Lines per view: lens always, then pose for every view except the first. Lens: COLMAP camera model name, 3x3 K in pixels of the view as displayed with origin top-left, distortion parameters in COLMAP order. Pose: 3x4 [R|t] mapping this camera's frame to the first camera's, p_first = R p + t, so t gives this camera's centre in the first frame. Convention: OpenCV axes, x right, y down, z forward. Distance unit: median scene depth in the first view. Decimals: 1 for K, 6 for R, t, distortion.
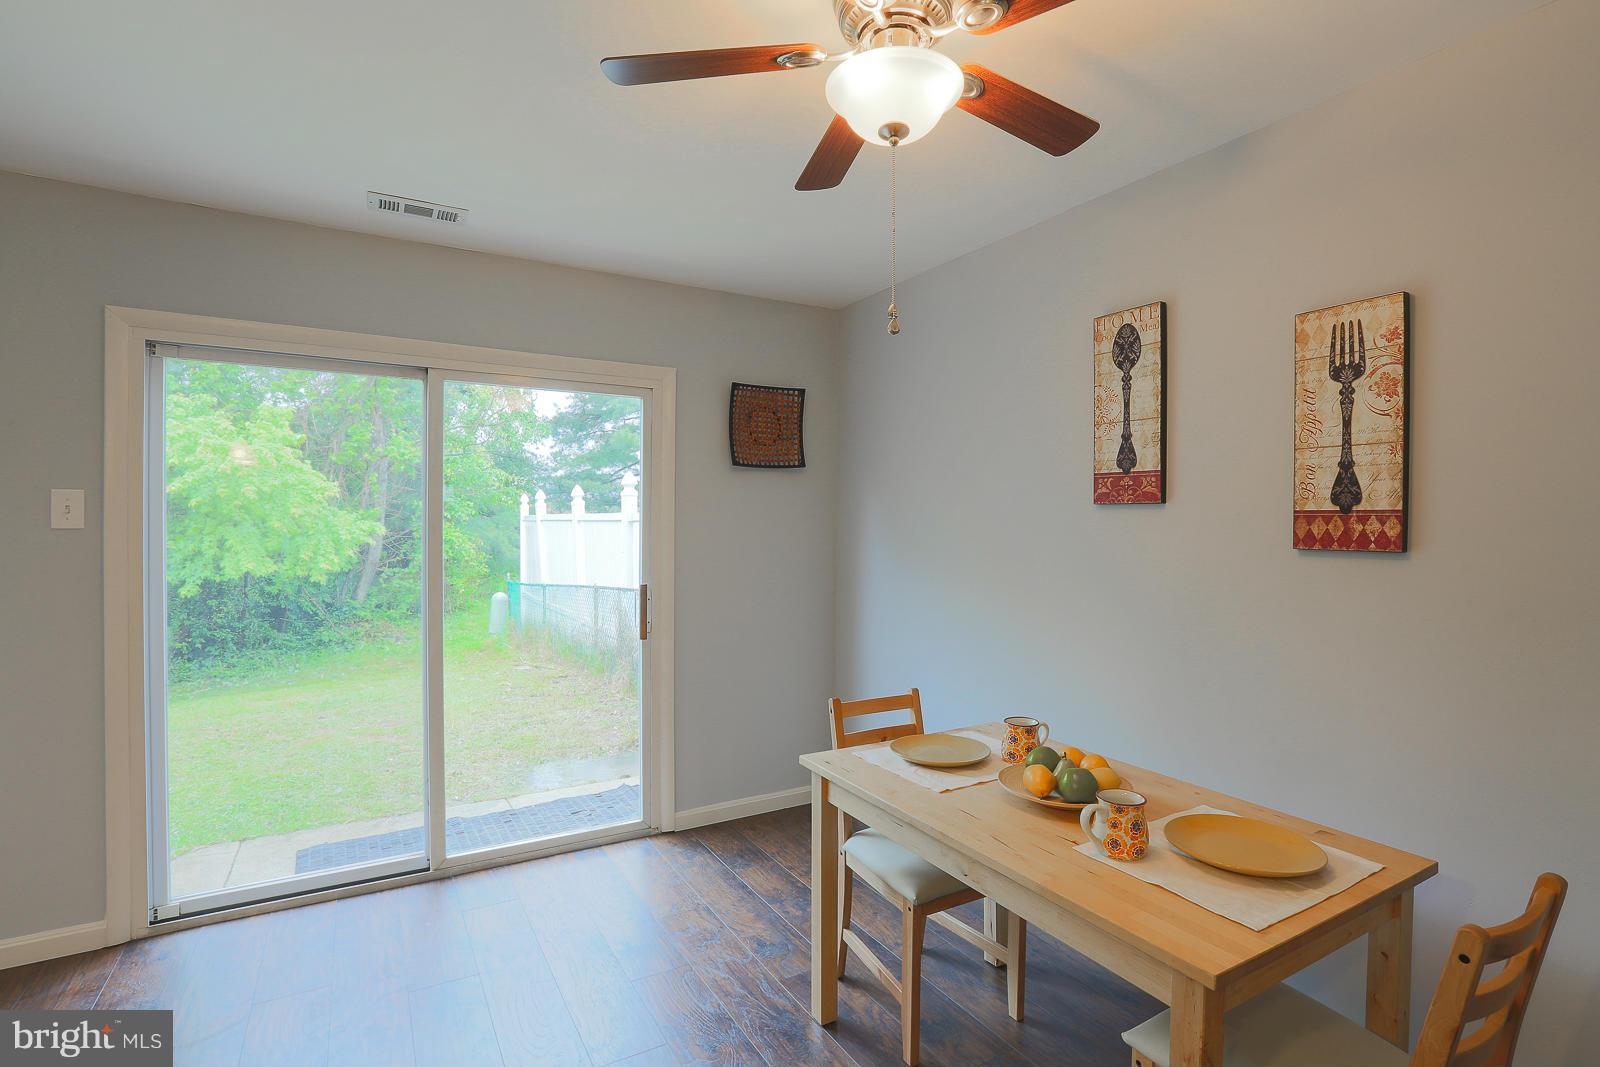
lens RADIAL K [[743.4, 0, 798.4], [0, 743.4, 528.8], [0, 0, 1]] dist [-0.042925, 0.013333]
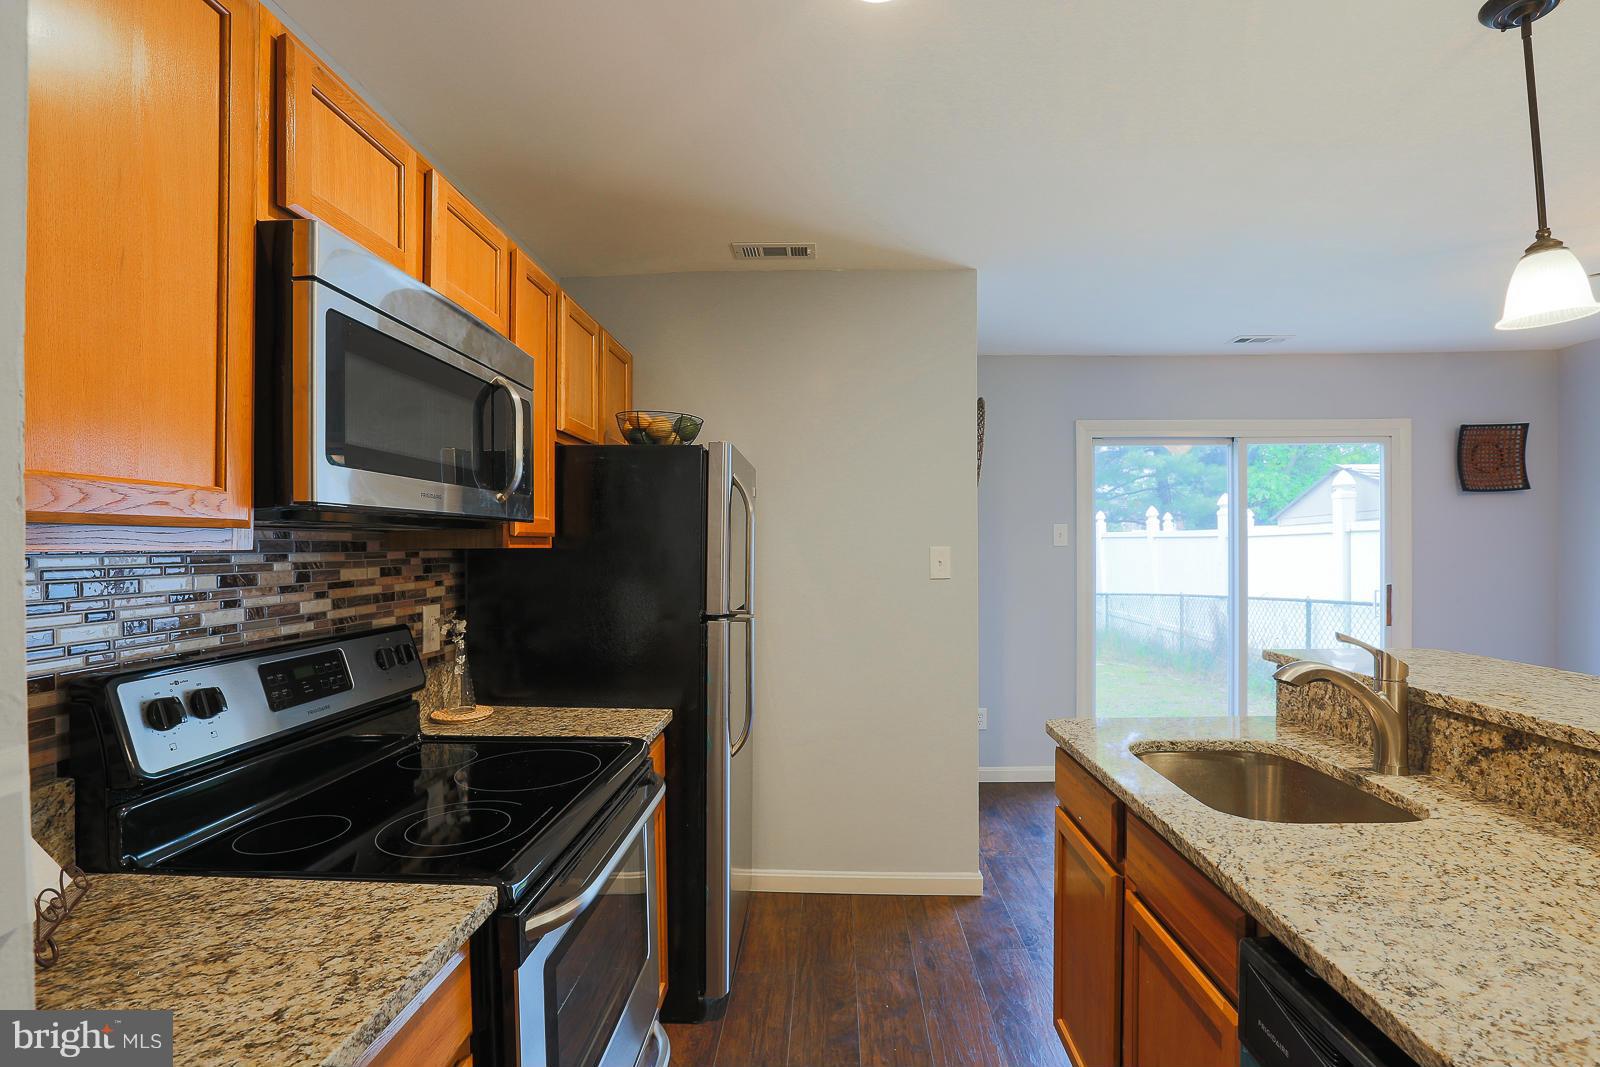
lens RADIAL K [[743.4, 0, 807.1], [0, 743.4, 541.1], [0, 0, 1]] dist [-0.042925, 0.013333]
pose [[0.847845, -0.011763, -0.530113, -0.351501], [0.008856, 0.999929, -0.008024, -0.002027], [0.530170, 0.002108, 0.847889, -0.568877]]
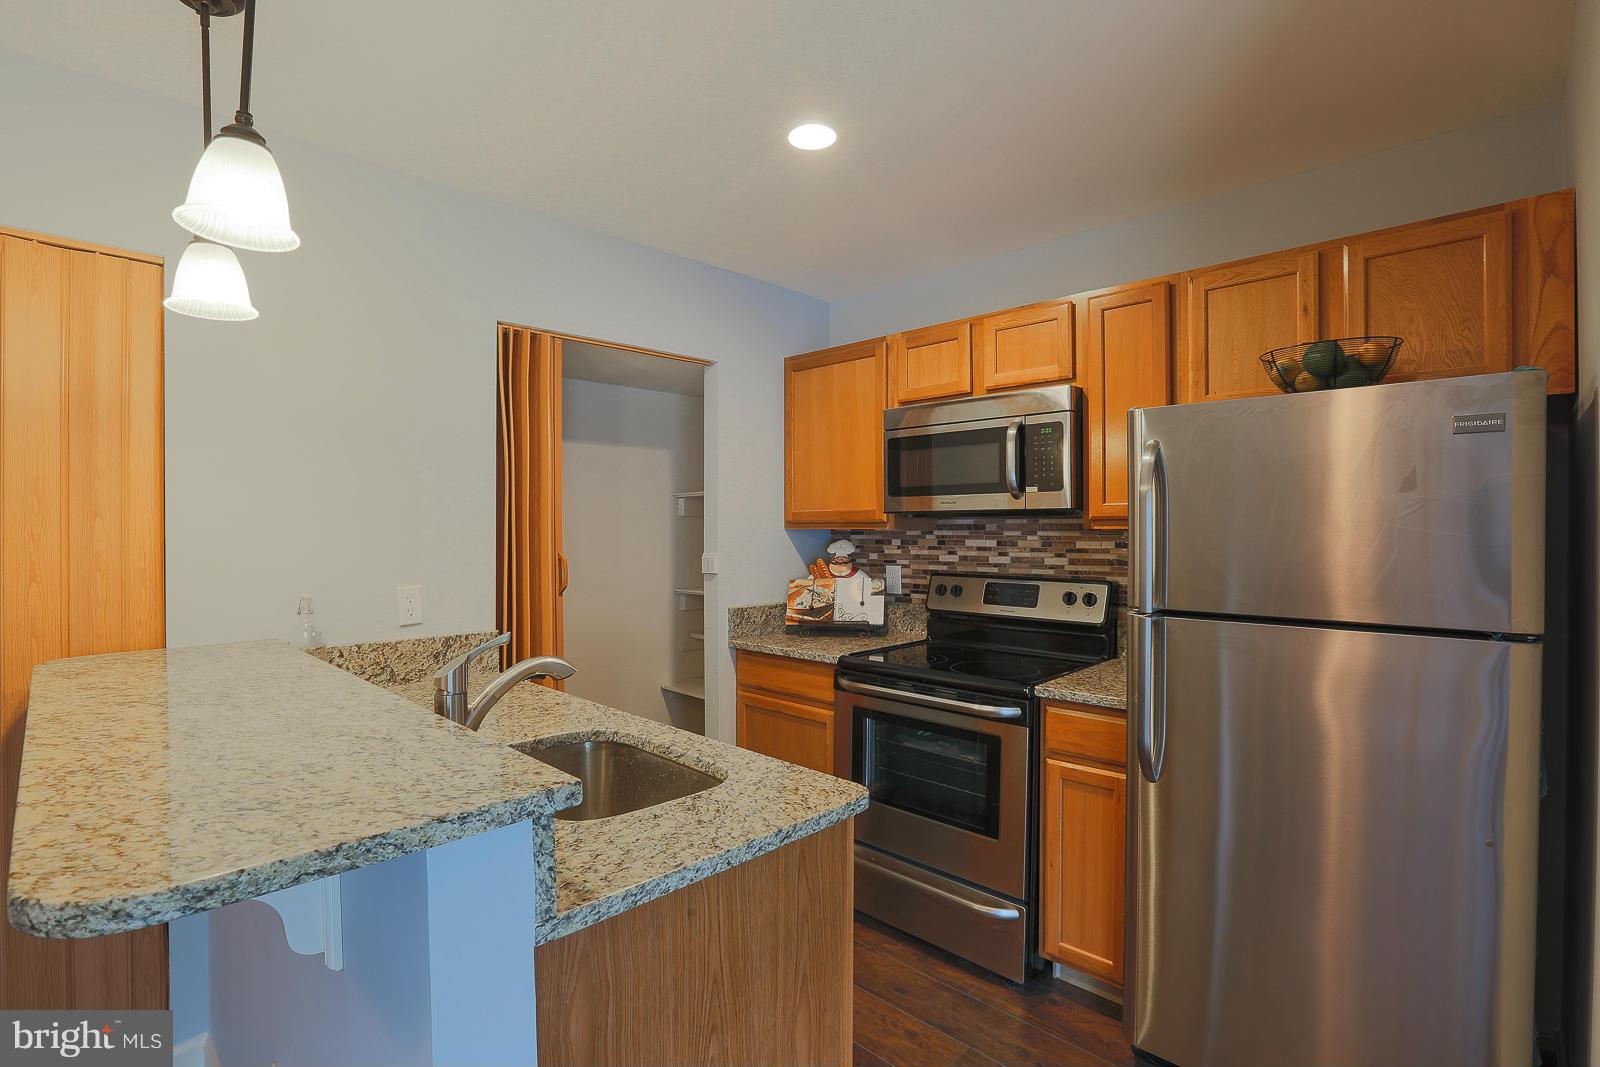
lens RADIAL K [[762.3, 0, 809.2], [0, 762.3, 535.1], [0, 0, 1]] dist [-0.039903, 0.011851]
pose [[-0.961162, -0.001115, -0.275983, -0.361883], [-0.003354, 0.999965, 0.007641, -0.002124], [0.275965, 0.008270, -0.961132, 0.336205]]
